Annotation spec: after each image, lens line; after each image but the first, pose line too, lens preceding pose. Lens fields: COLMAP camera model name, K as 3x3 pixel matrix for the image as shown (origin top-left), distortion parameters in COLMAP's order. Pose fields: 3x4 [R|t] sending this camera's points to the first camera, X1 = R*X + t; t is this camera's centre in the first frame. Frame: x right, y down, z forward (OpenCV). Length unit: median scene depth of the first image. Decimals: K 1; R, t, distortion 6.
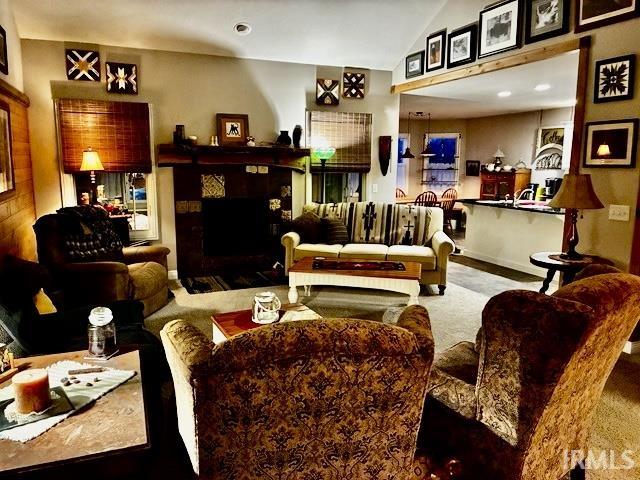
lens RADIAL K [[484.9, 0, 320.4], [0, 484.9, 240.2], [0, 0, 1]] dist [0.026339, -0.022180]
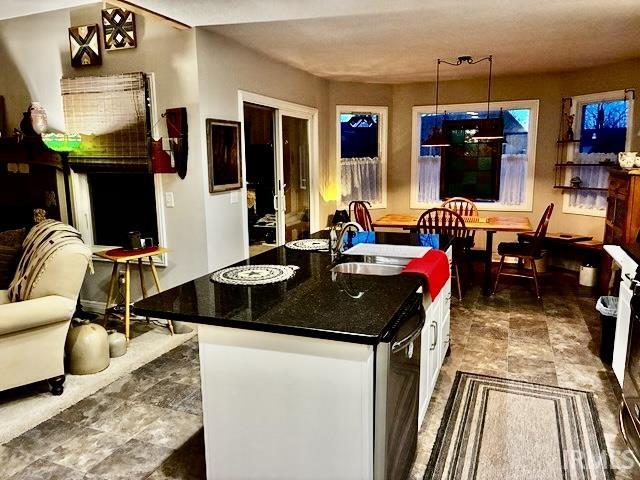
lens RADIAL K [[484.9, 0, 320.5], [0, 484.9, 237.1], [0, 0, 1]] dist [0.026339, -0.022180]
pose [[0.712339, 0.099070, -0.694808, 0.702326], [-0.095907, 0.994441, 0.043467, -0.112581], [0.695251, 0.035674, 0.717881, 0.759003]]
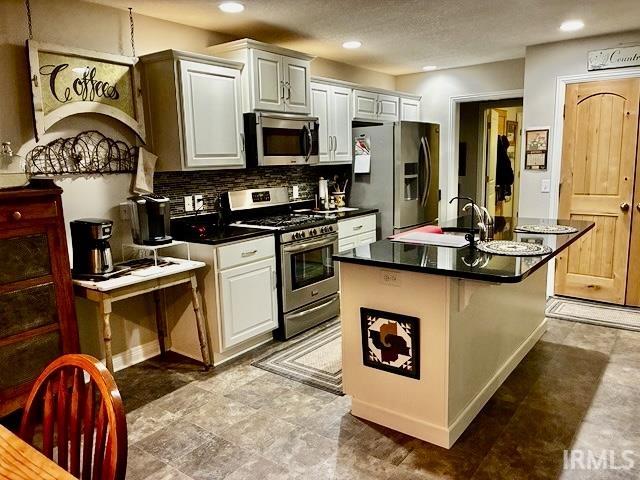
lens RADIAL K [[484.9, 0, 320.6], [0, 484.9, 241.0], [0, 0, 1]] dist [0.026339, -0.022180]
pose [[-0.502127, -0.133603, 0.854411, 0.102820], [0.162716, 0.955752, 0.245075, -0.218467], [-0.849348, 0.262085, -0.458170, 1.419297]]
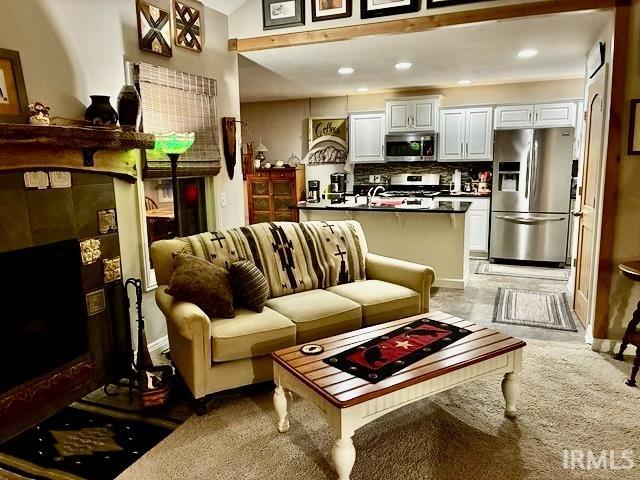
lens RADIAL K [[484.9, 0, 316.7], [0, 484.9, 236.0], [0, 0, 1]] dist [0.026339, -0.022180]
pose [[0.714693, -0.132913, 0.686694, -0.257871], [0.137492, 0.989320, 0.048389, -0.079627], [-0.685791, 0.059832, 0.725335, 0.493462]]
